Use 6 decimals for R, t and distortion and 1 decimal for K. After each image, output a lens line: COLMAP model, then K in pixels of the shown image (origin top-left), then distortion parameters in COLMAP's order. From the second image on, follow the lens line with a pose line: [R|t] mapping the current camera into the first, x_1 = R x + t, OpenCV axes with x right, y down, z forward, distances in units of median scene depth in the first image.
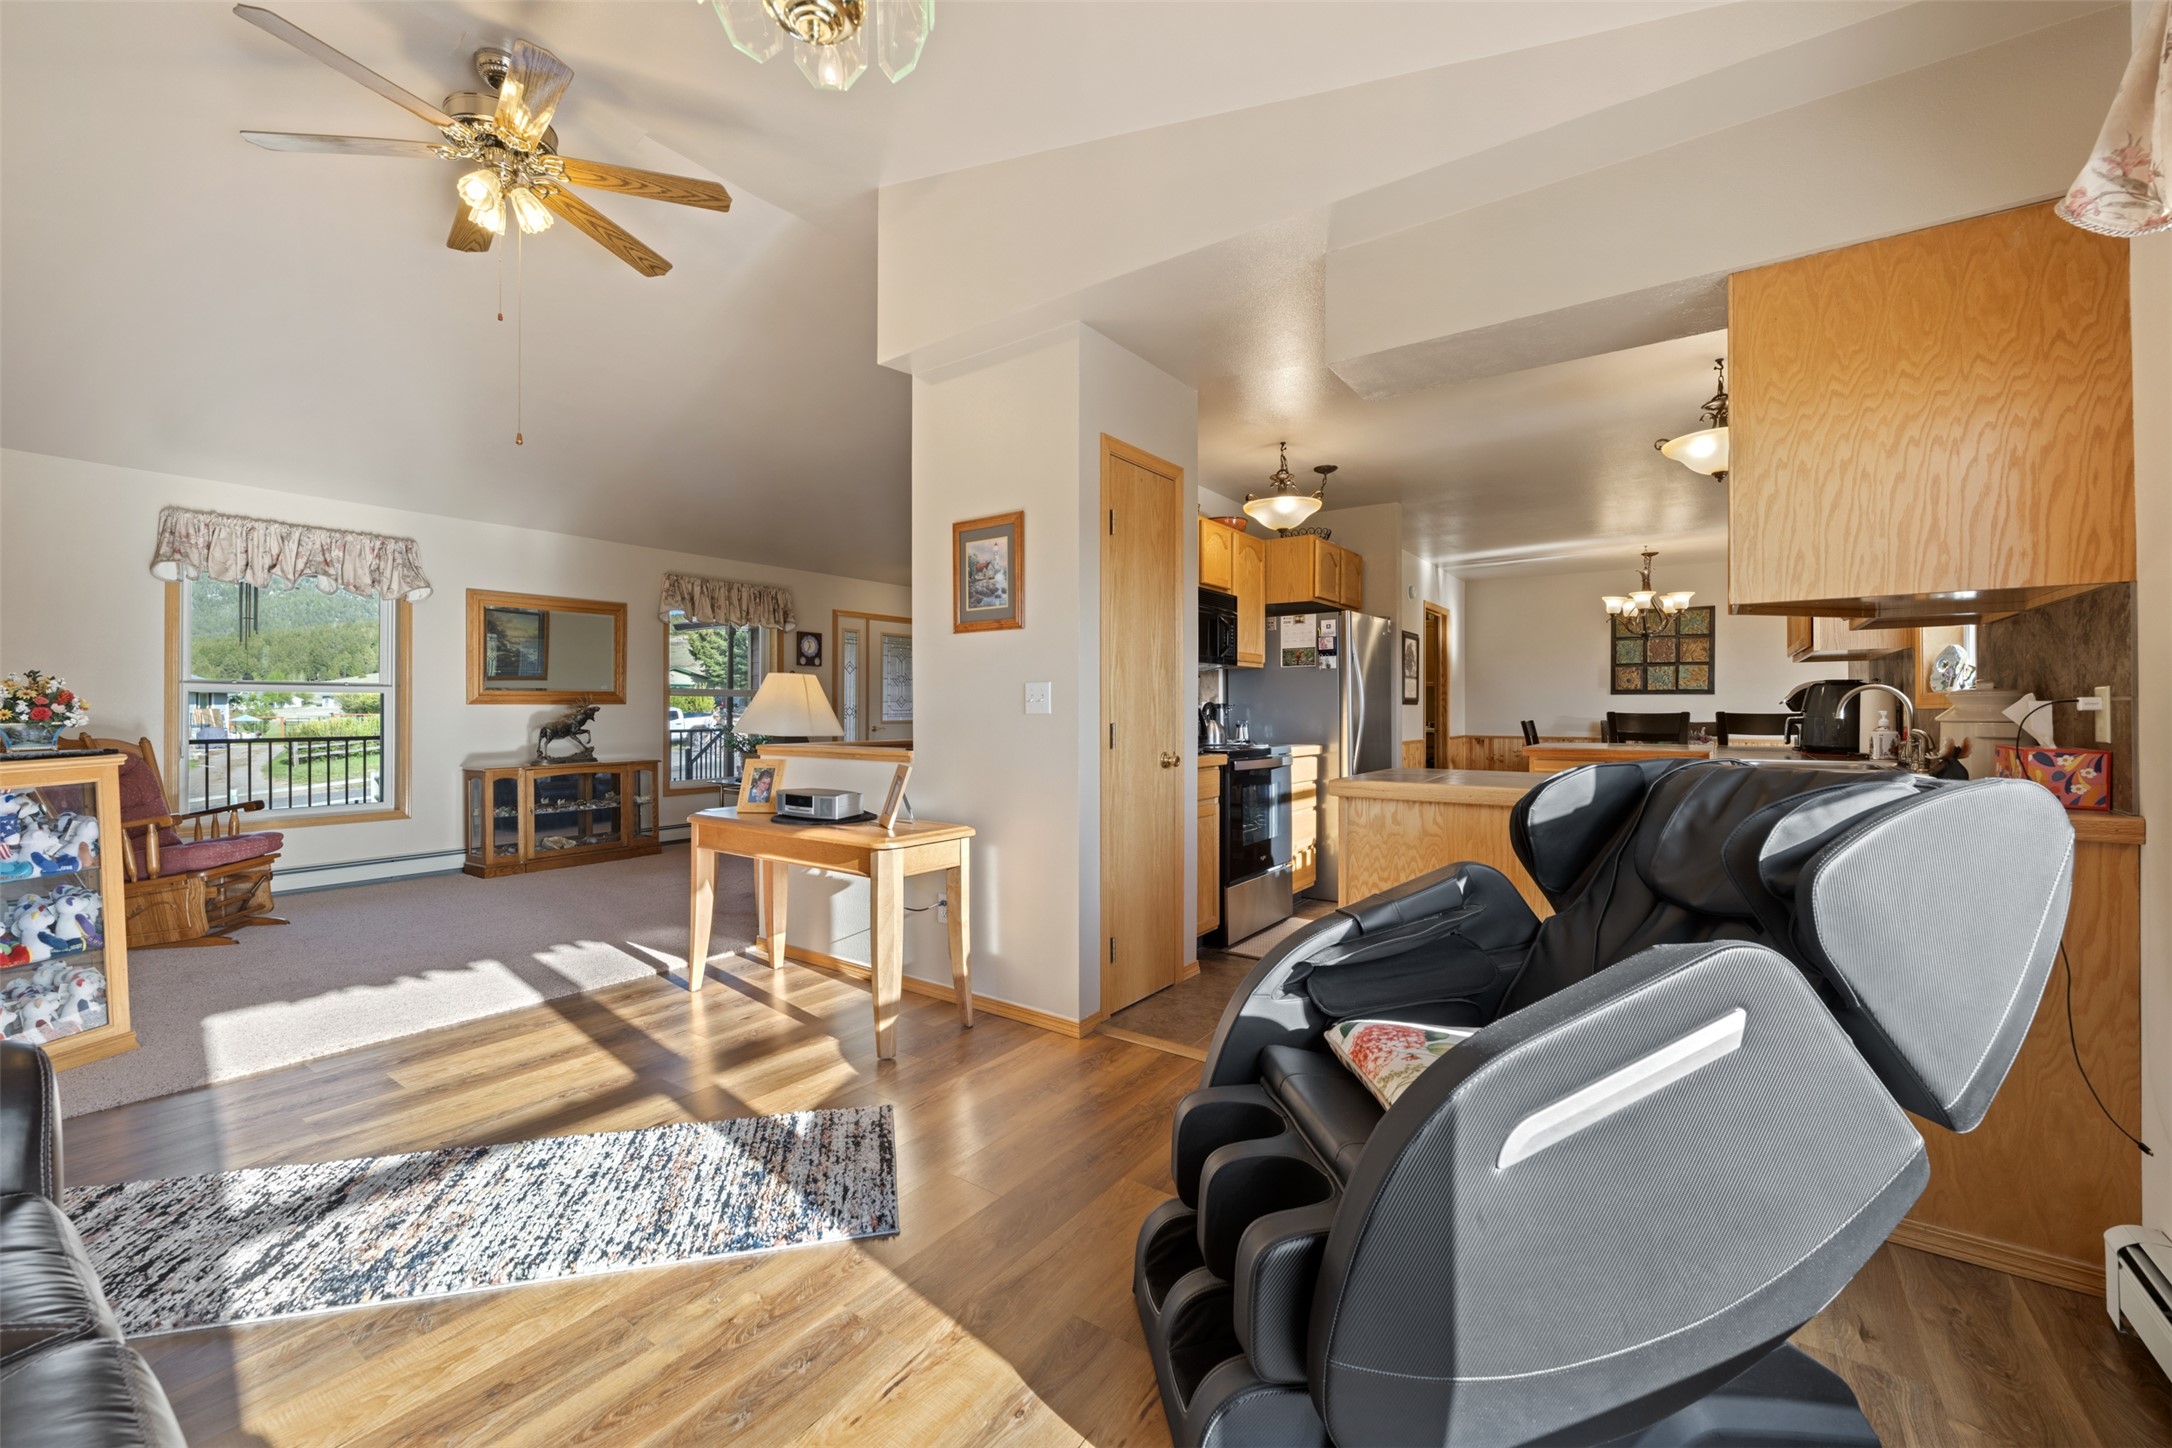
lens RADIAL K [[856.4, 0, 1091.0], [0, 856.4, 716.9], [0, 0, 1]] dist [0.003644, -0.001357]
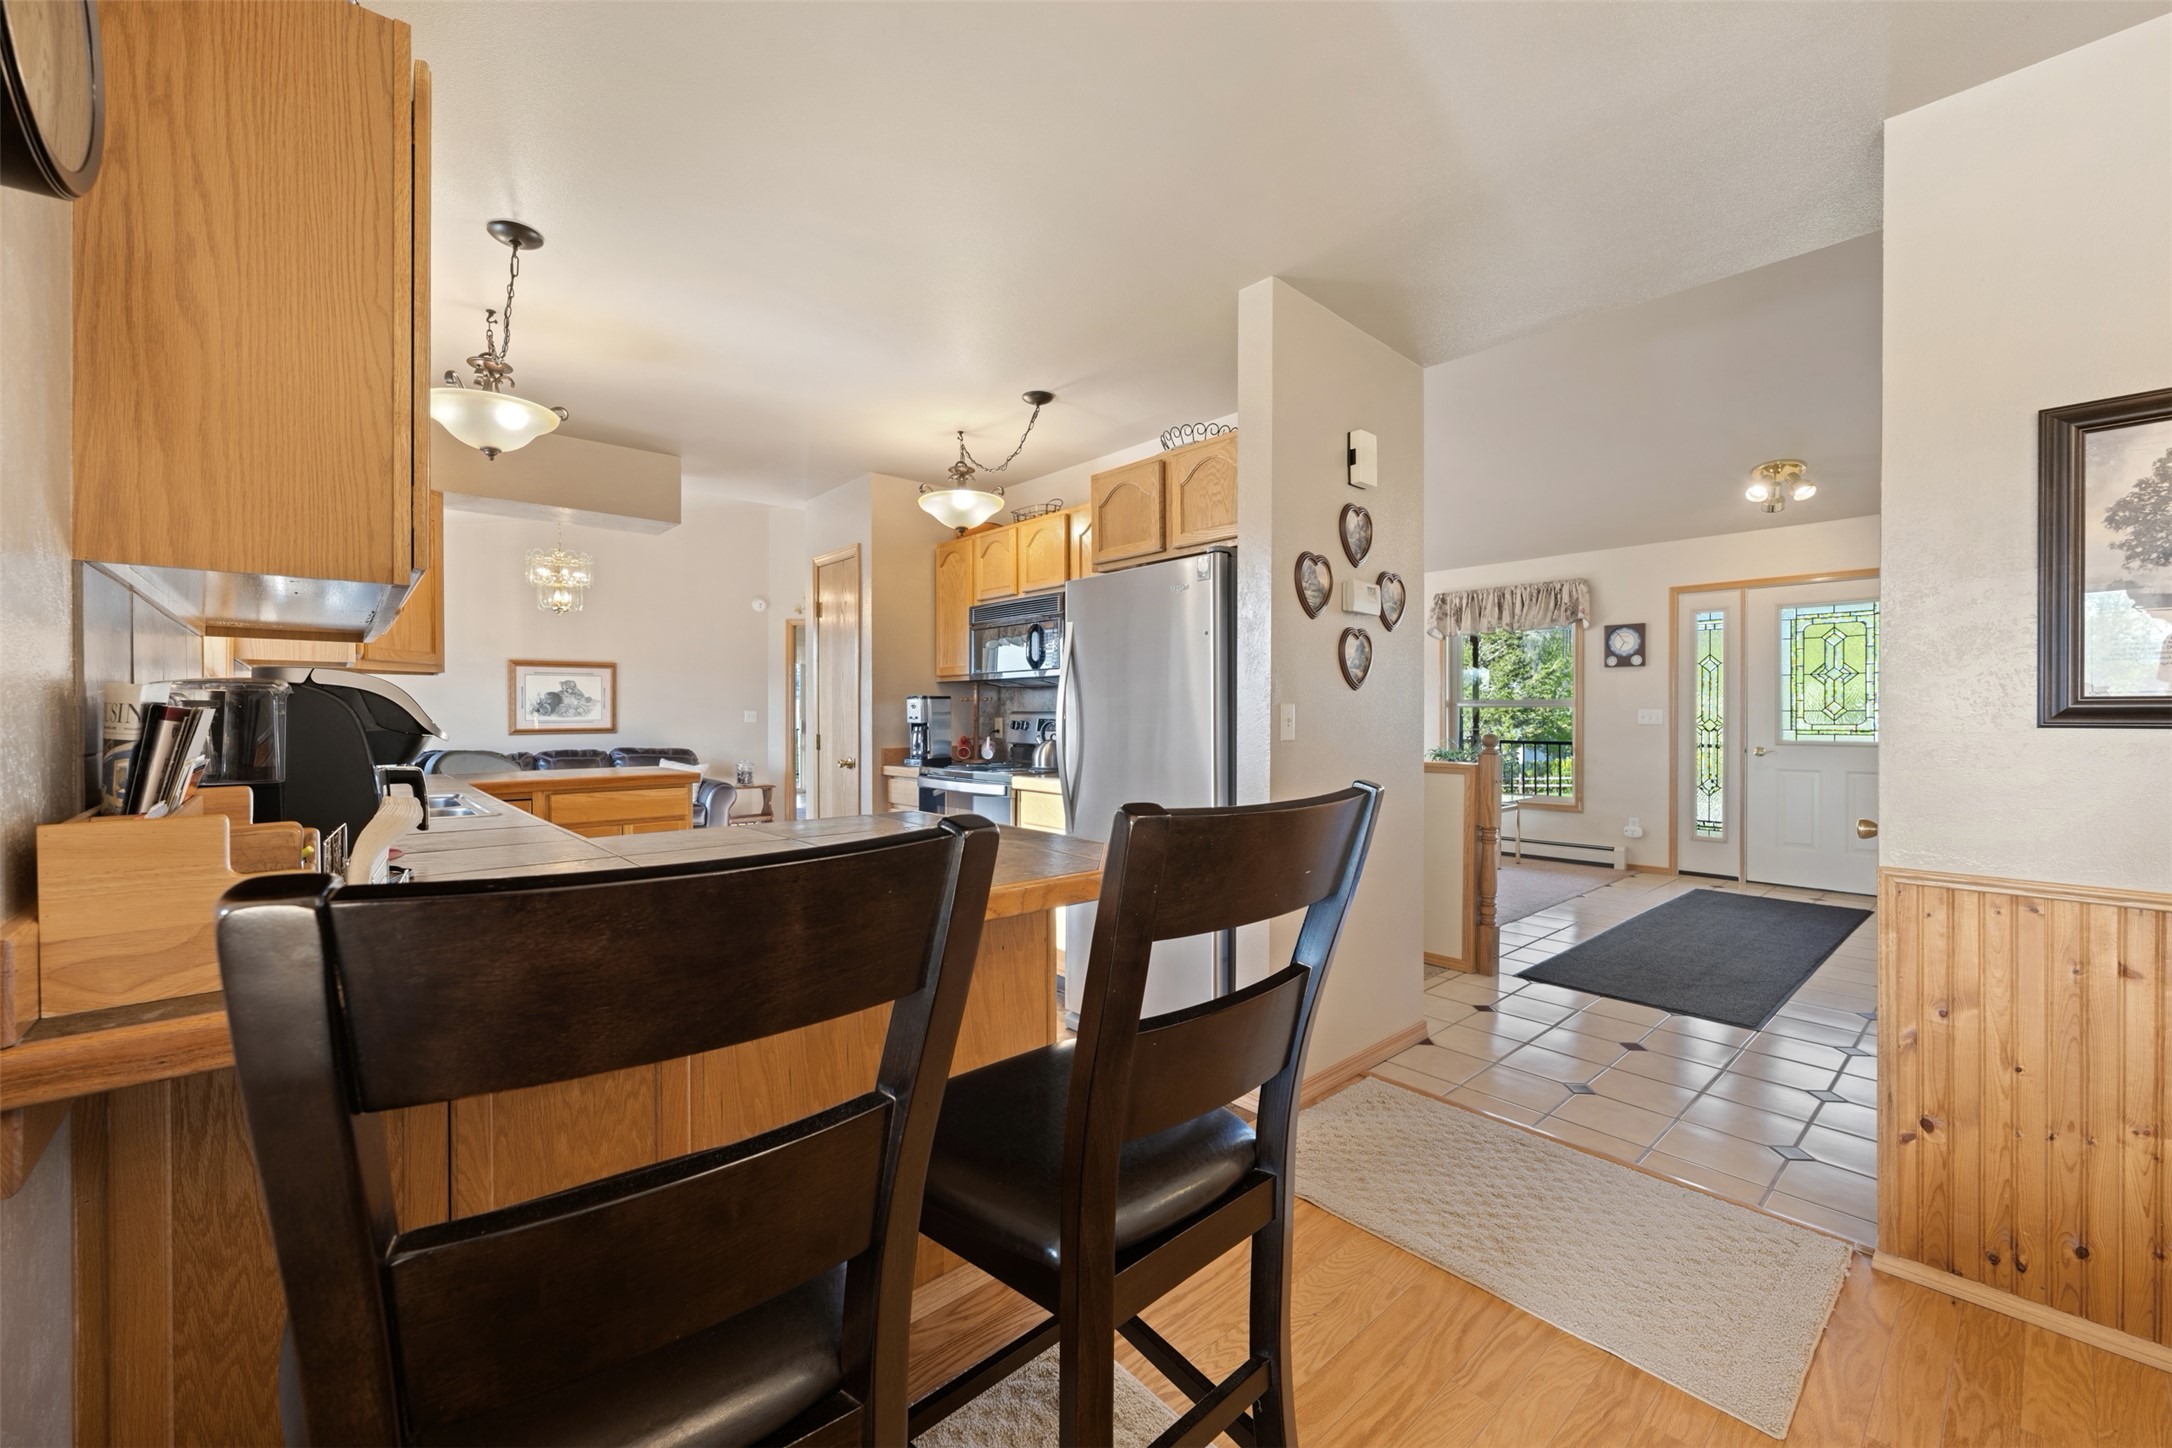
lens RADIAL K [[856.4, 0, 1081.4], [0, 856.4, 720.9], [0, 0, 1]] dist [0.003644, -0.001357]
pose [[-0.225753, 0.009366, -0.974139, 0.572554], [-0.004259, 0.999935, 0.010601, -0.015228], [0.974175, 0.006543, -0.225699, 0.693932]]
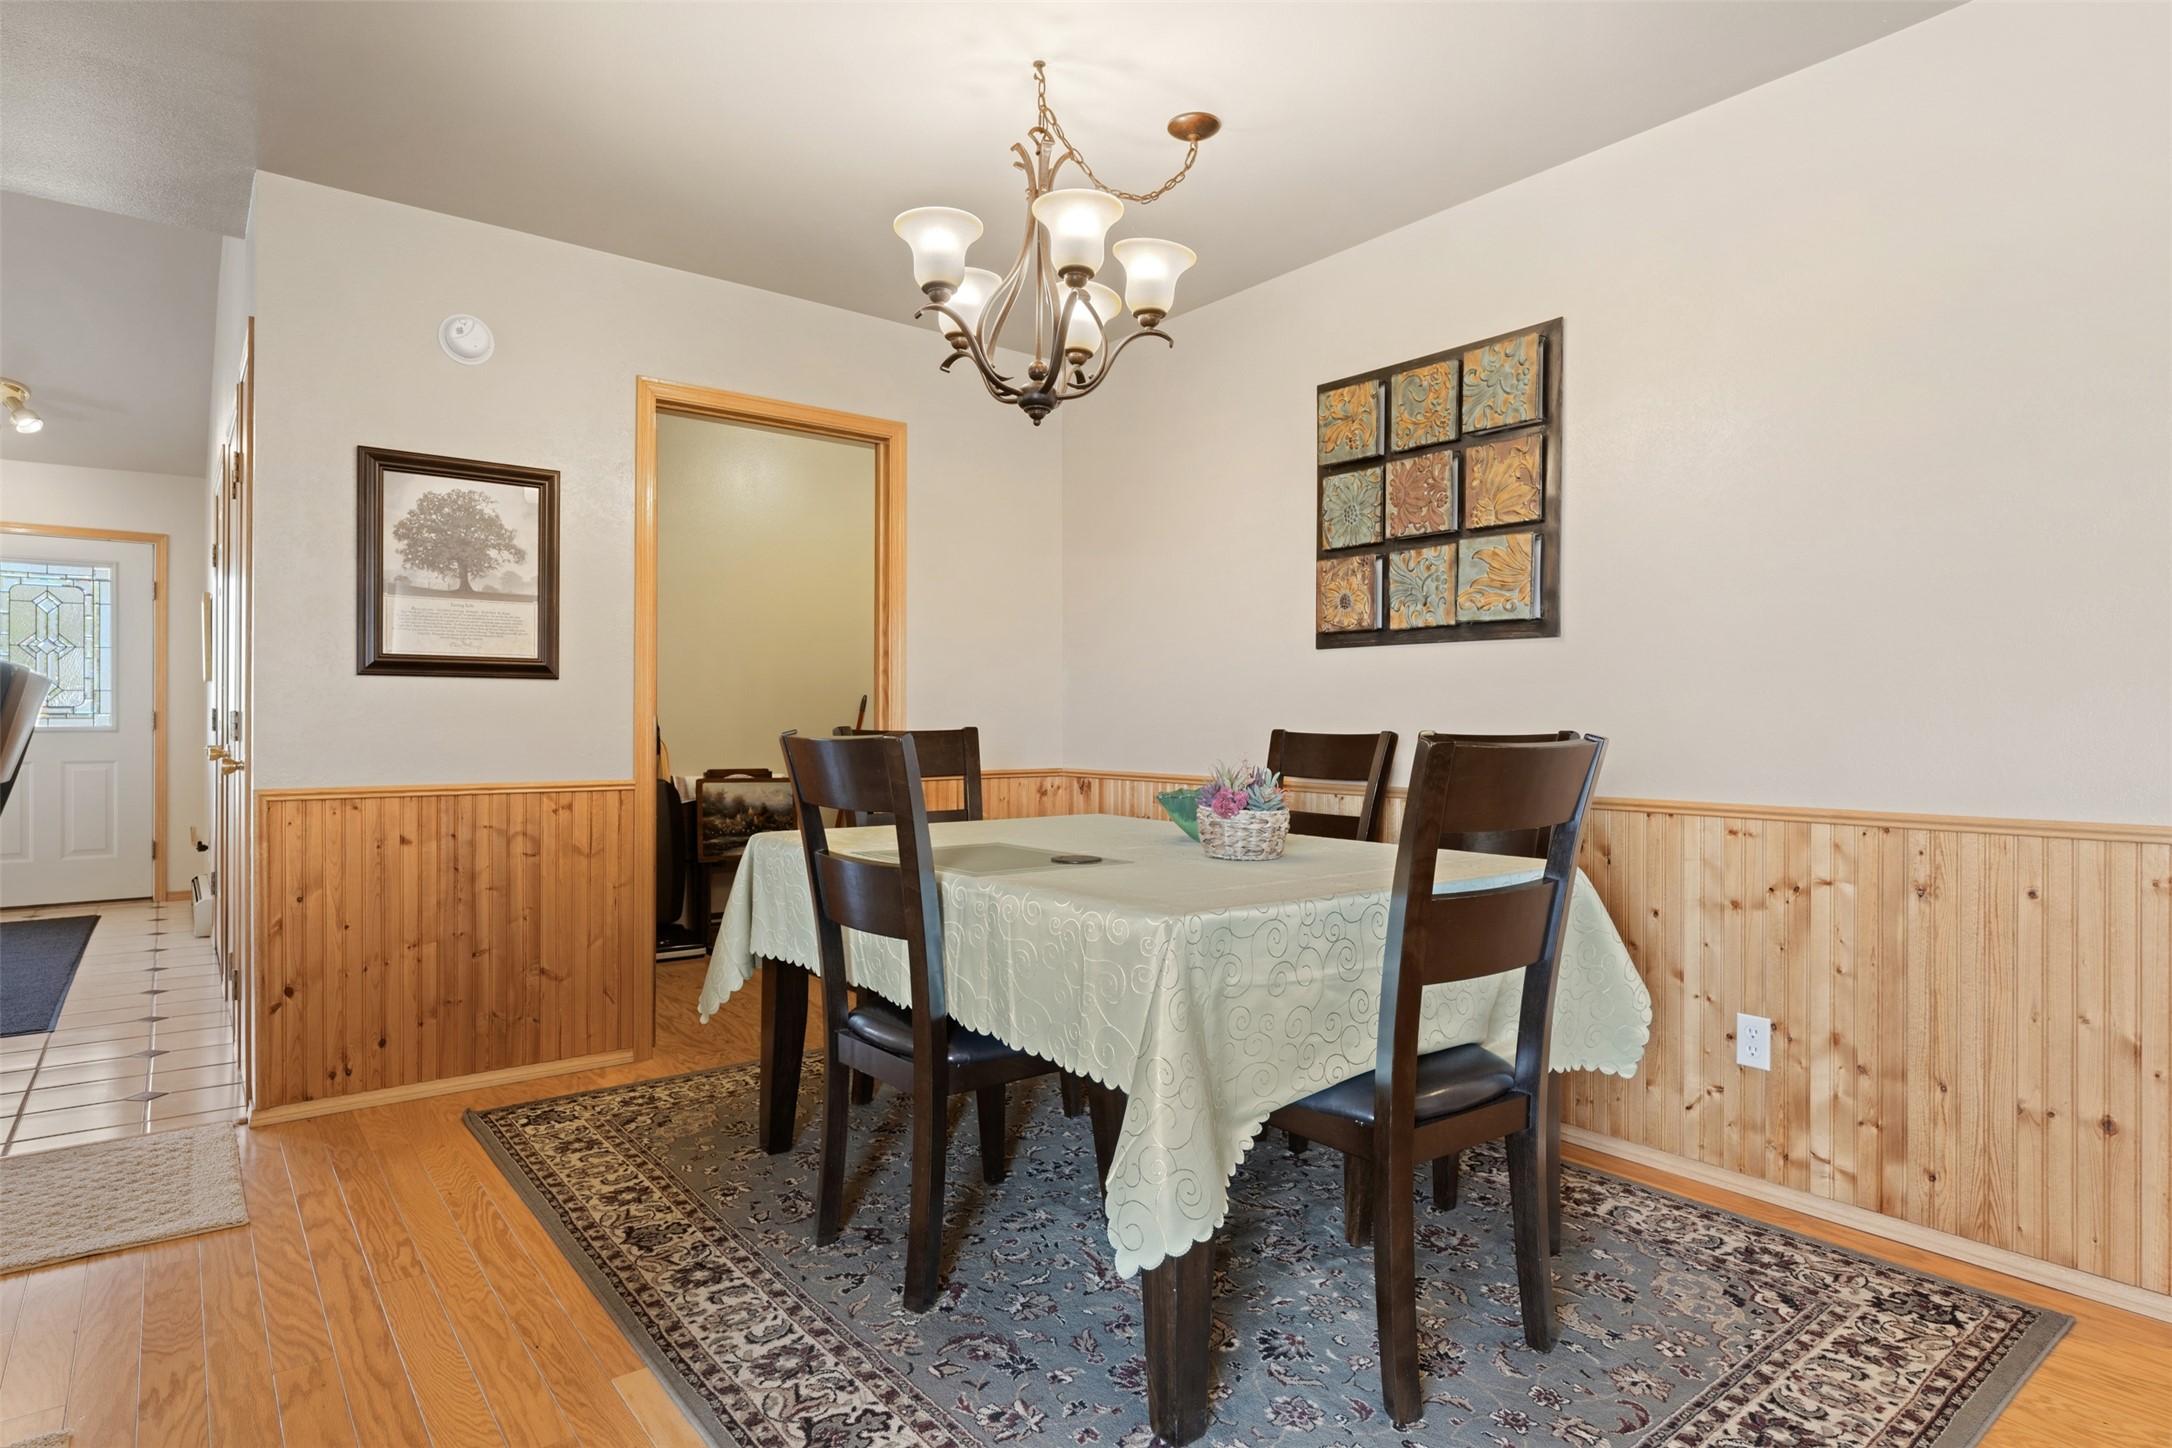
lens RADIAL K [[1163.1, 0, 1088.4], [0, 1163.1, 719.1], [0, 0, 1]] dist [-0.006320, -0.001180]
pose [[0.960264, 0.002596, -0.279081, 0.658666], [-0.004760, 0.999964, -0.007076, 0.003645], [0.279052, 0.008123, 0.960242, 0.571709]]
